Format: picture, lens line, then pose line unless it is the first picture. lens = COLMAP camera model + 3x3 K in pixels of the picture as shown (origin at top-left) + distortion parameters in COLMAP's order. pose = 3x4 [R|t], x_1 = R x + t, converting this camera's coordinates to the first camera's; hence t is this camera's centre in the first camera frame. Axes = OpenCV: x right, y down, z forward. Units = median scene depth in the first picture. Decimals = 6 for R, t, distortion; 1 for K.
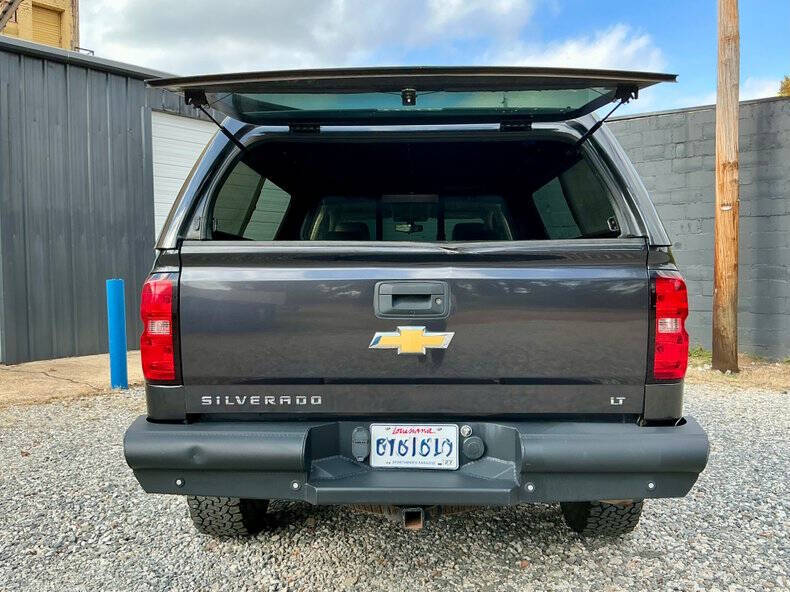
lens RADIAL K [[659.4, 0, 400.0], [0, 659.4, 292.8], [0, 0, 1]] dist [0.072240, -0.145395]
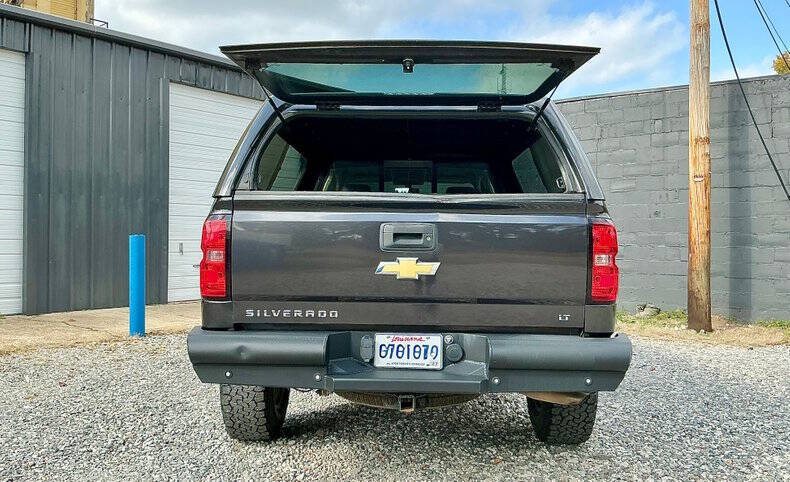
lens RADIAL K [[653.6, 0, 397.3], [0, 653.6, 224.9], [0, 0, 1]] dist [0.086834, -0.157340]
pose [[0.999880, 0.015470, -0.000325, -0.003020], [-0.015465, 0.998367, -0.054997, 0.044889], [-0.000526, 0.054995, 0.998486, -0.238078]]
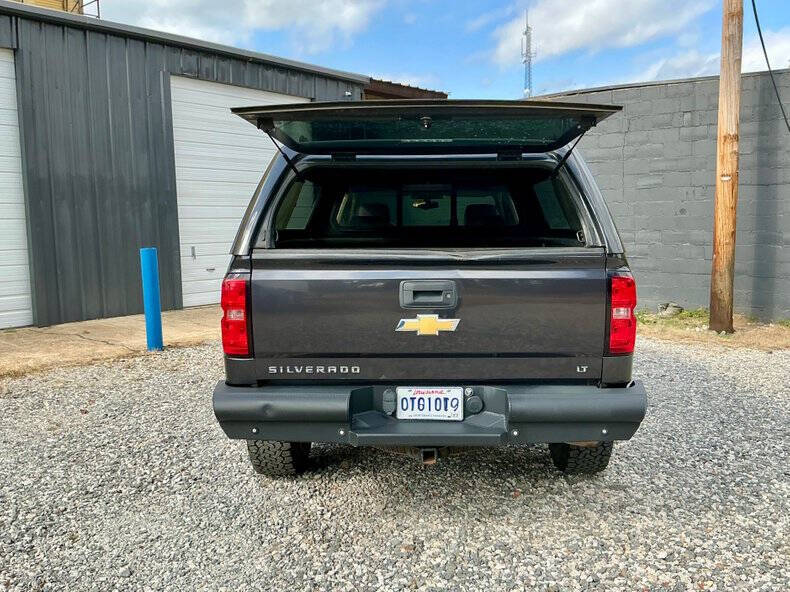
lens RADIAL K [[674.2, 0, 427.1], [0, 674.2, 290.5], [0, 0, 1]] dist [0.090707, -0.135225]
pose [[0.999868, -0.001629, 0.016181, -0.004565], [0.000562, 0.997840, 0.065690, -0.066775], [-0.016253, -0.065672, 0.997709, -0.271489]]
